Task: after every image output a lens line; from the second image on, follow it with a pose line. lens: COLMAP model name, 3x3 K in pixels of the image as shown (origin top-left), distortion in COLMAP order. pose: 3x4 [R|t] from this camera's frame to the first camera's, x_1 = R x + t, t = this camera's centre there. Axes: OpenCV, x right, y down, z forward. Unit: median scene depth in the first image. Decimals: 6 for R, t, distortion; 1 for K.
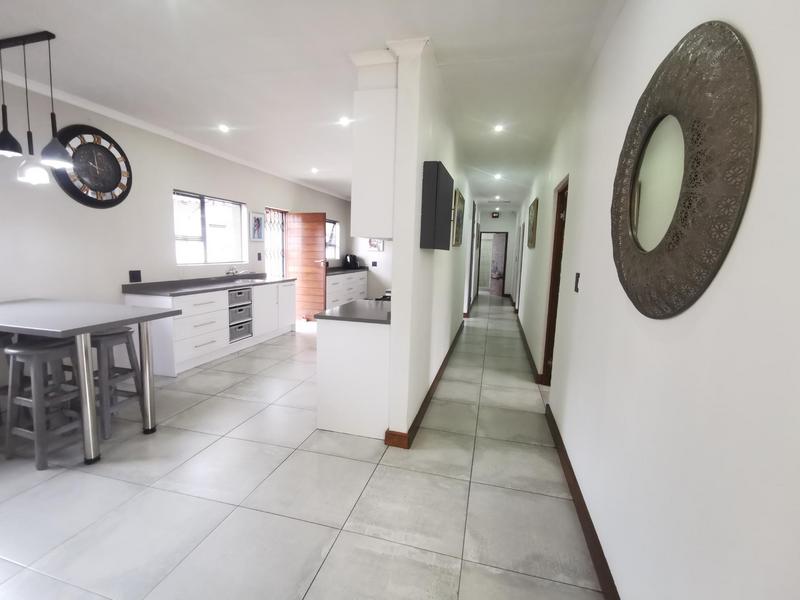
lens RADIAL K [[368.0, 0, 401.3], [0, 368.0, 300.6], [0, 0, 1]] dist [0.010896, -0.008498]
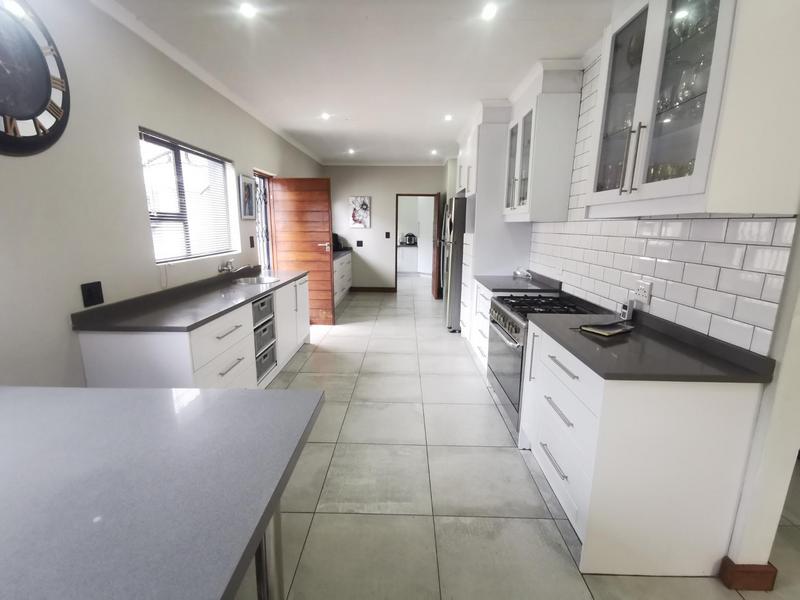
lens RADIAL K [[368.0, 0, 401.3], [0, 368.0, 300.6], [0, 0, 1]] dist [0.010896, -0.008498]
pose [[0.972399, -0.064567, 0.224214, -0.324327], [0.048138, 0.995791, 0.077988, -0.059483], [-0.228306, -0.065042, 0.971414, 0.309669]]
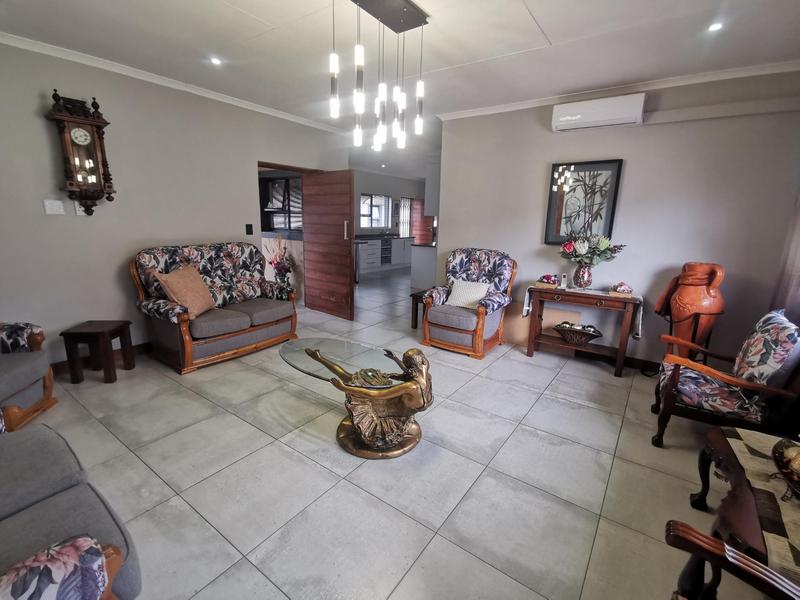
lens RADIAL K [[368.0, 0, 401.3], [0, 368.0, 300.6], [0, 0, 1]] dist [0.010896, -0.008498]
pose [[0.930950, 0.071460, -0.358087, 0.387243], [-0.044784, 0.995605, 0.082256, 0.128160], [0.362391, -0.060540, 0.930058, -0.874044]]
